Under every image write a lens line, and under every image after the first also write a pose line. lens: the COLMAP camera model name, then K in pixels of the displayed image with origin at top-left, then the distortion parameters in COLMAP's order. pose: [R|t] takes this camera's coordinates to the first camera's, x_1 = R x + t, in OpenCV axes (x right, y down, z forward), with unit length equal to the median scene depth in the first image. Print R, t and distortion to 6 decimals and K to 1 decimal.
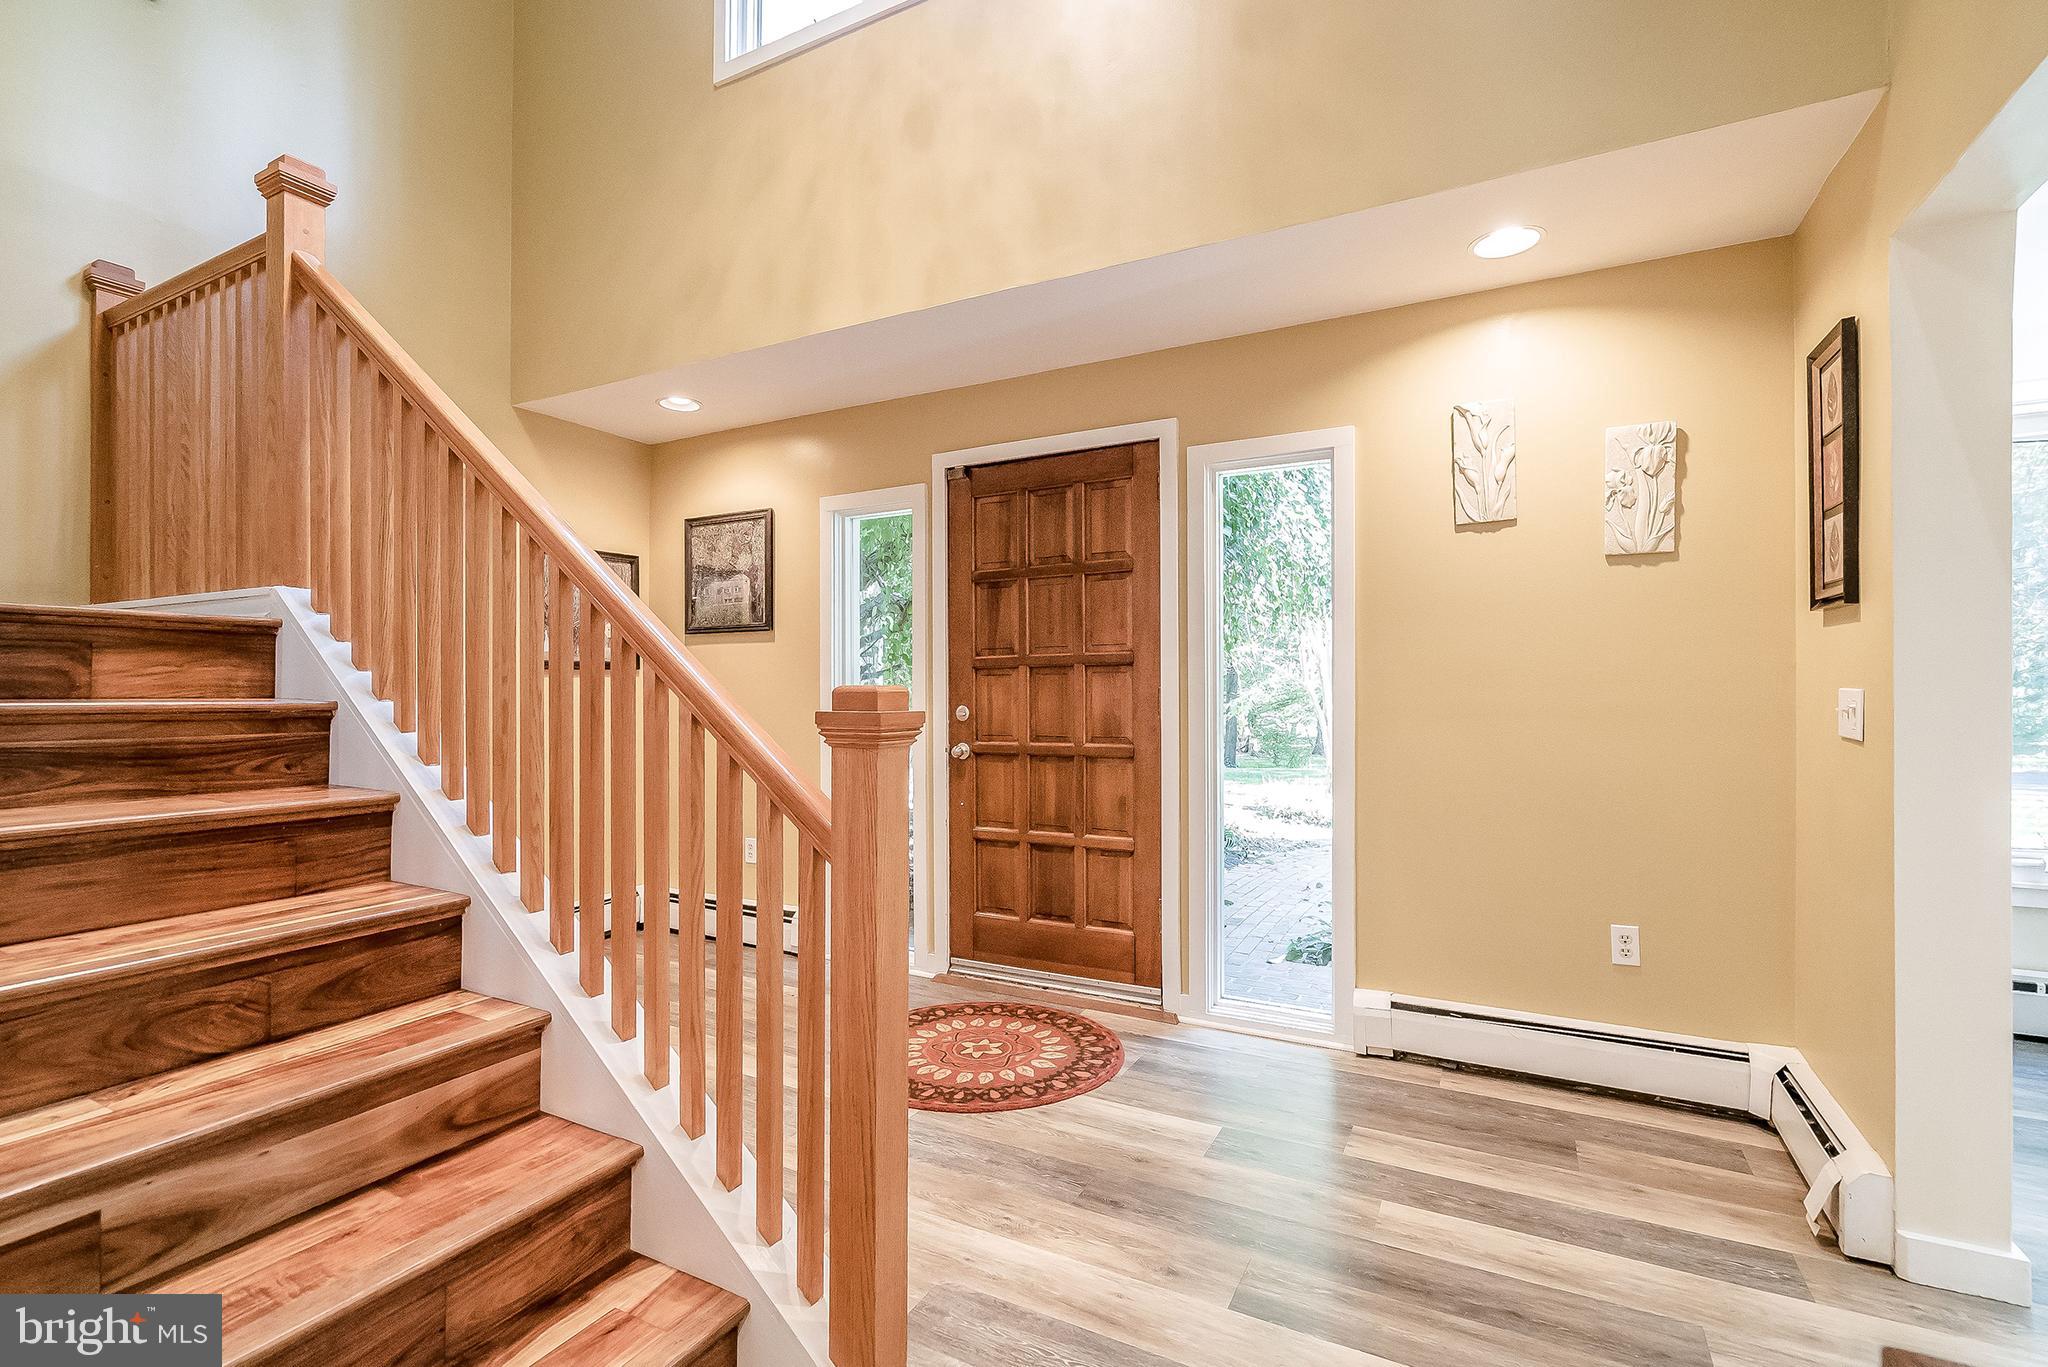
lens RADIAL K [[940.8, 0, 1023.1], [0, 940.8, 694.0], [0, 0, 1]] dist [0.001222, 0.000126]
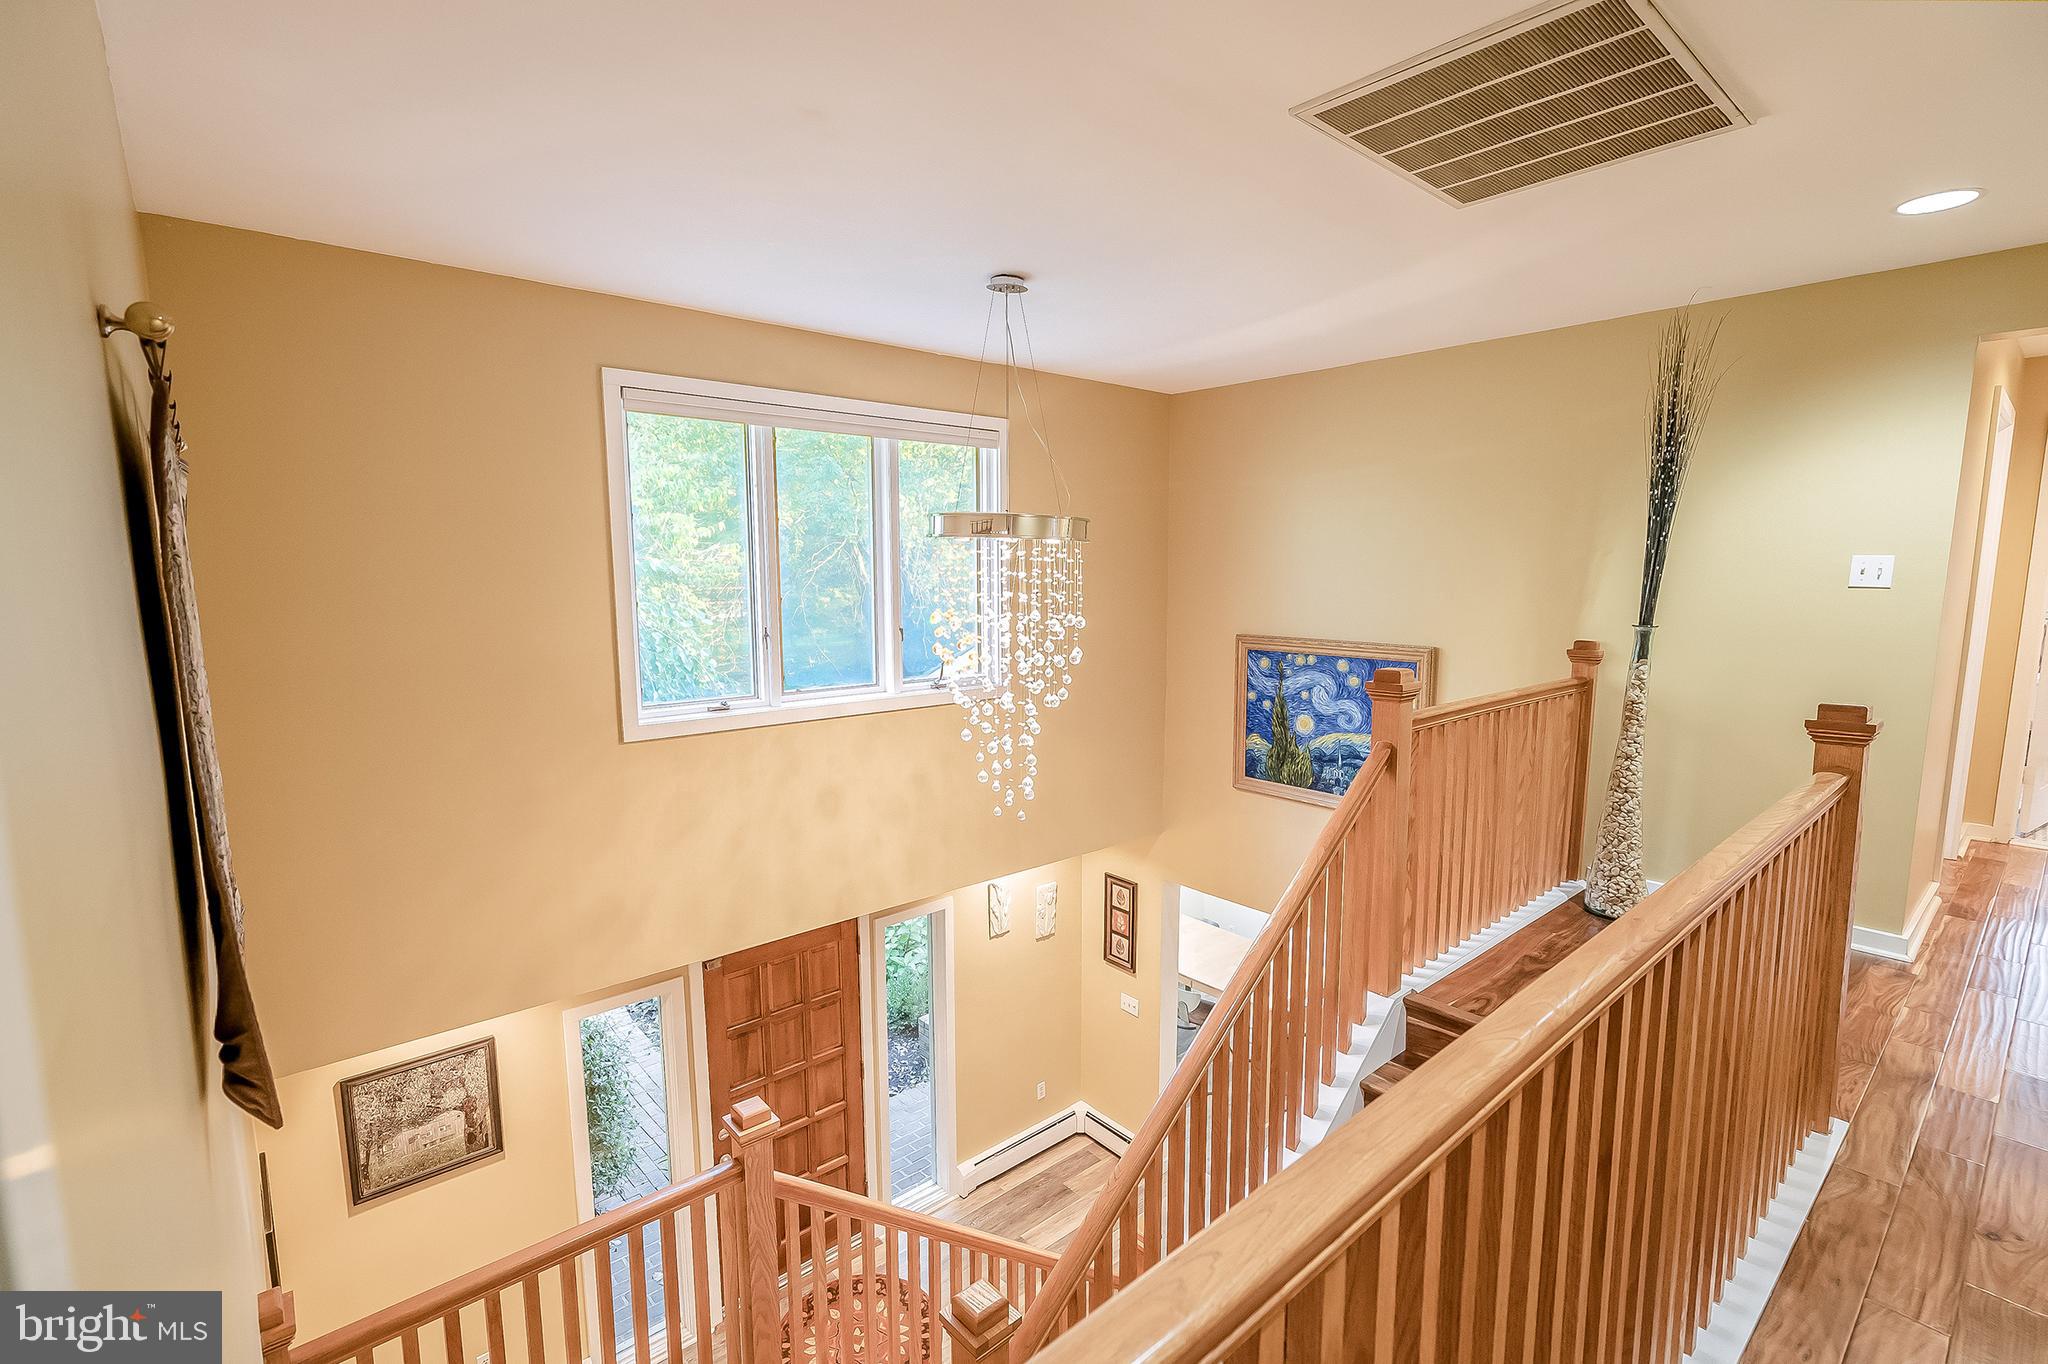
lens RADIAL K [[940.8, 0, 1027.9], [0, 940.8, 679.0], [0, 0, 1]] dist [0.001222, 0.000126]
pose [[0.353168, -0.126665, 0.926946, -0.925840], [-0.000950, 0.990743, 0.135744, -0.694473], [-0.935560, -0.048821, 0.349778, 0.148418]]
